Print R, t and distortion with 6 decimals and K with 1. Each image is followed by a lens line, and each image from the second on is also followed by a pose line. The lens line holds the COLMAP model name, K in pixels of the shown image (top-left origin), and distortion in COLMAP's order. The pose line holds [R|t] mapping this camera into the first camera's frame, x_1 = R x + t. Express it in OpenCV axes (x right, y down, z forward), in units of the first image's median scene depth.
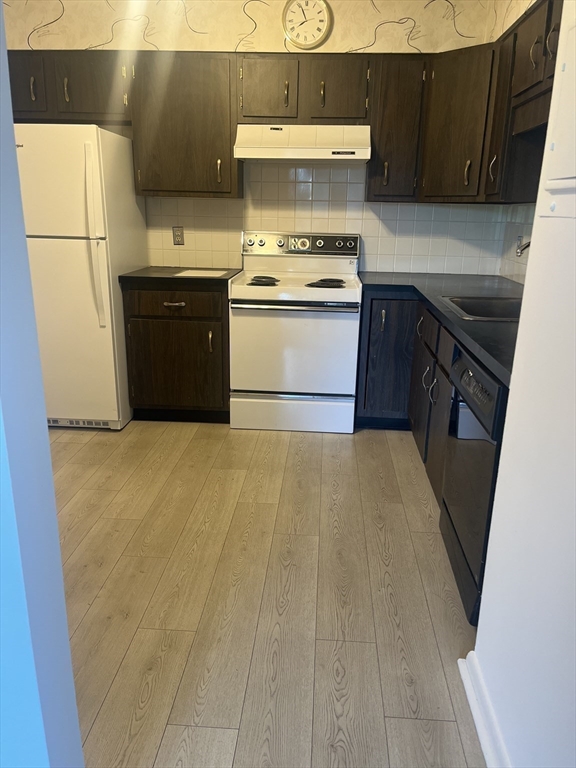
lens RADIAL K [[576.9, 0, 288.0], [0, 576.9, 384.0], [0, 0, 1]] dist [0.067108, -0.001337]
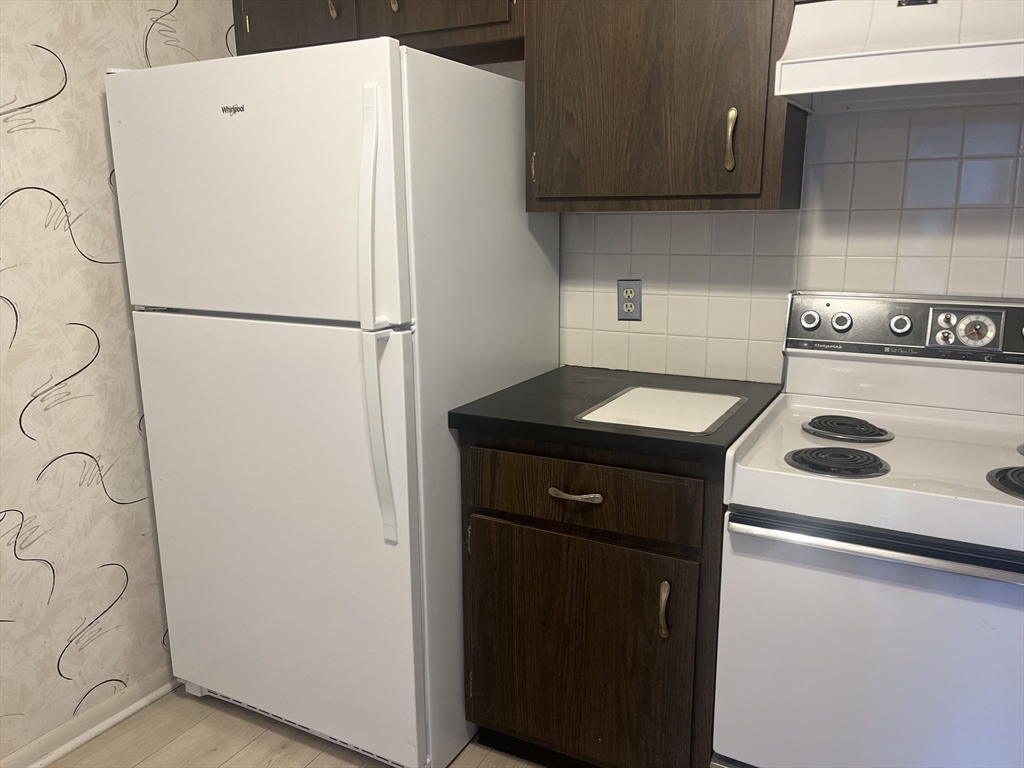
lens RADIAL K [[789.0, 0, 512.5], [0, 789.0, 399.9], [0, 0, 1]] dist [0.024352, 0.003170]
pose [[0.909646, 0.066709, -0.409994, -0.028989], [-0.094430, 0.994387, -0.047716, -0.167178], [0.404509, 0.082120, 0.910839, 0.507989]]
